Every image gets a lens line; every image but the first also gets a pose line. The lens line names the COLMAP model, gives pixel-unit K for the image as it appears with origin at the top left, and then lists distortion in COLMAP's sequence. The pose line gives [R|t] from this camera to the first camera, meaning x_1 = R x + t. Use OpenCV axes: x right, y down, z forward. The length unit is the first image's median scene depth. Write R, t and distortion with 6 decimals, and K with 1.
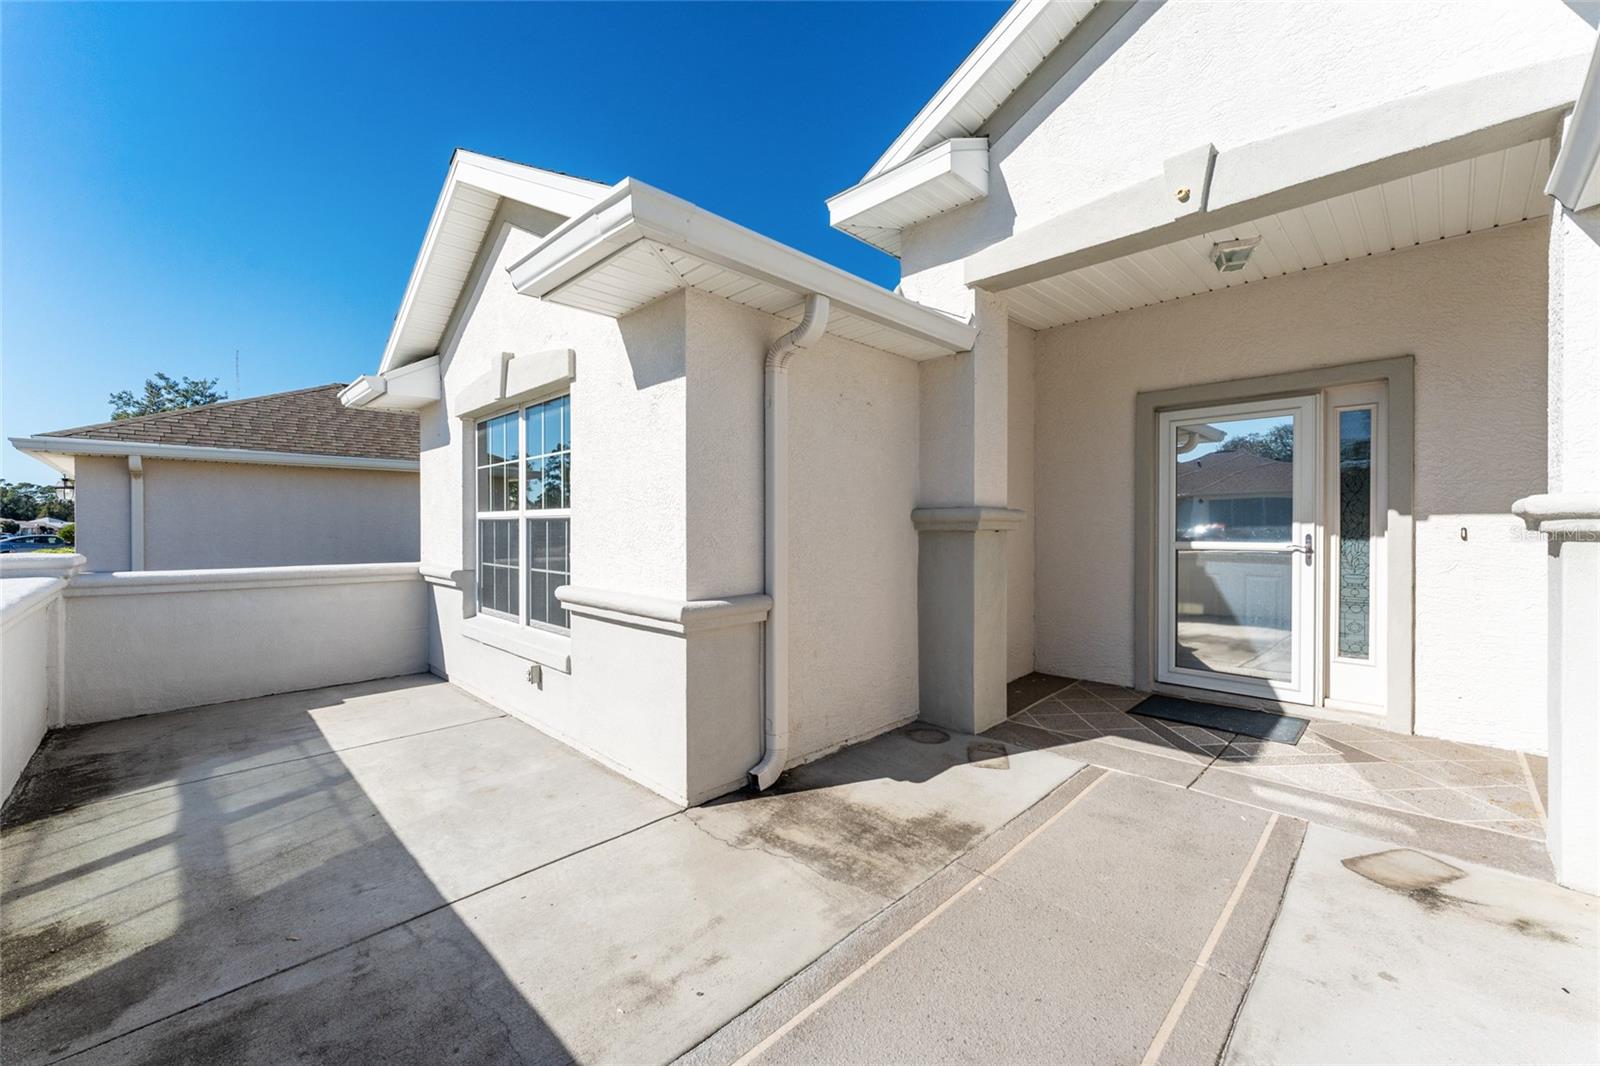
lens RADIAL K [[637.8, 0, 787.2], [0, 637.8, 530.5], [0, 0, 1]] dist [-0.003714, 0.001672]
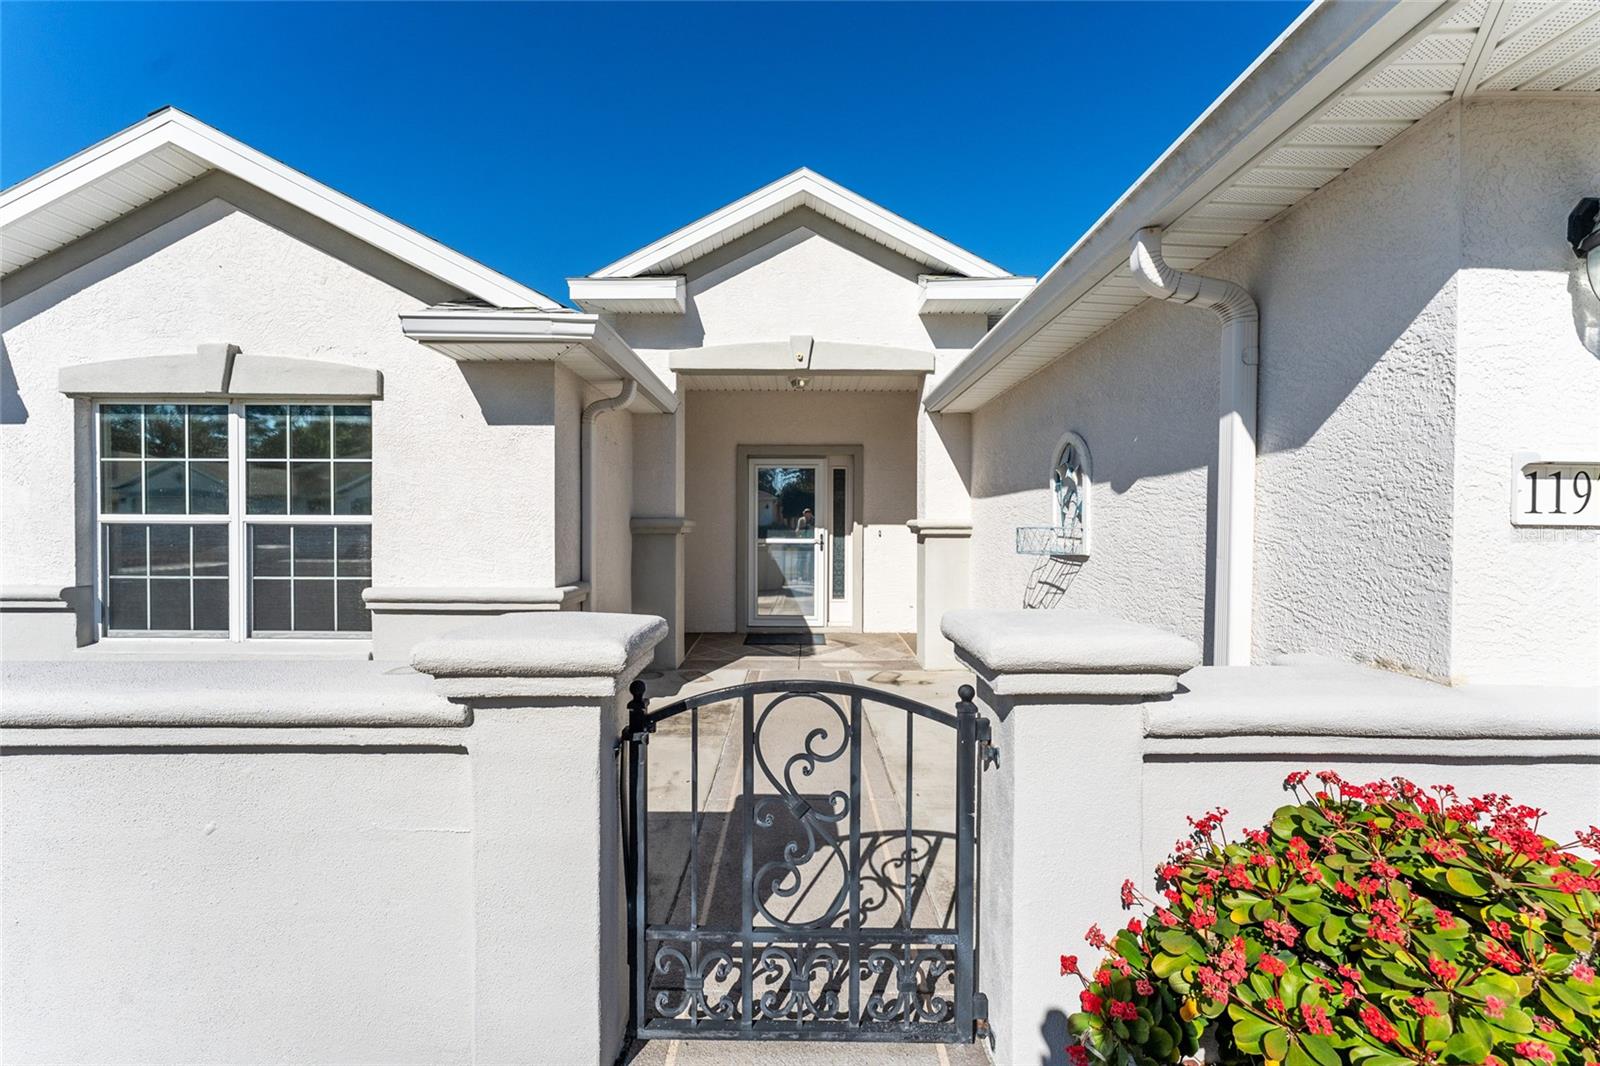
lens RADIAL K [[637.8, 0, 797.3], [0, 637.8, 529.8], [0, 0, 1]] dist [-0.003714, 0.001672]
pose [[0.700832, -0.003265, 0.713319, -0.691664], [0.000758, 0.999992, 0.003833, -0.017277], [-0.713326, -0.002146, 0.700829, -0.309385]]
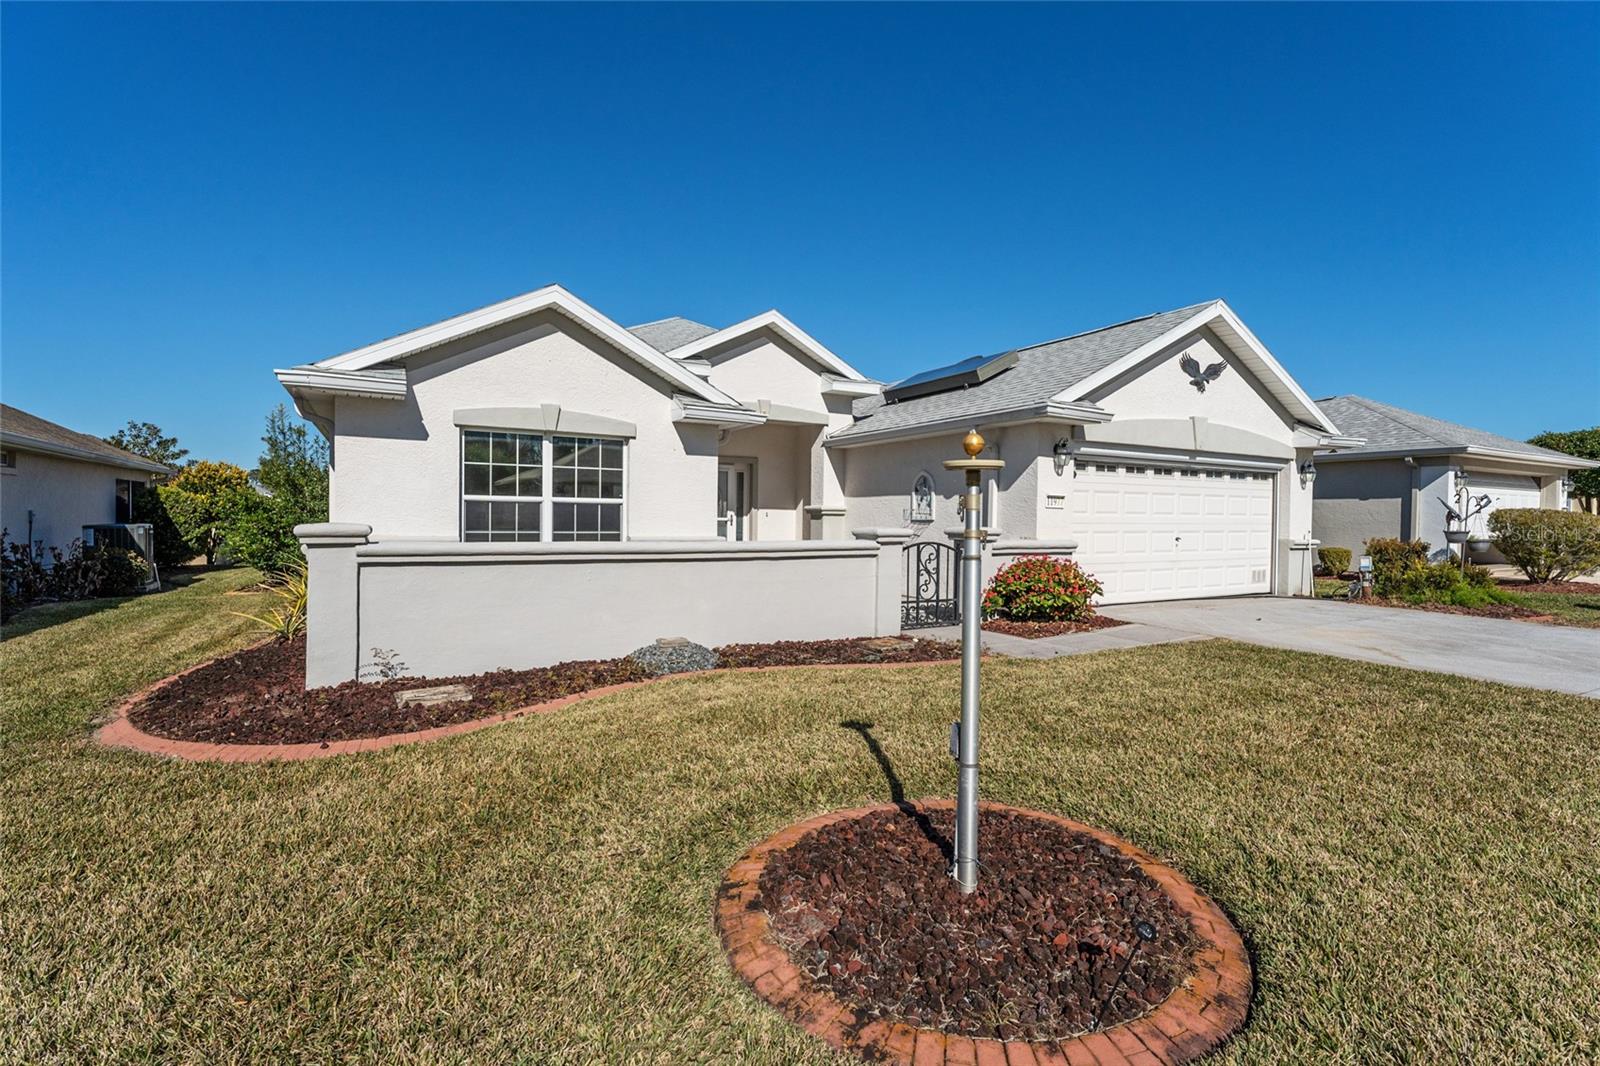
lens RADIAL K [[743.2, 0, 796.0], [0, 743.2, 537.7], [0, 0, 1]] dist [-0.001960, -0.000258]
pose [[0.263943, -0.023513, 0.964252, -2.897565], [-0.007445, 0.999623, 0.026413, 0.026378], [-0.964510, -0.014150, 0.263669, -0.191535]]
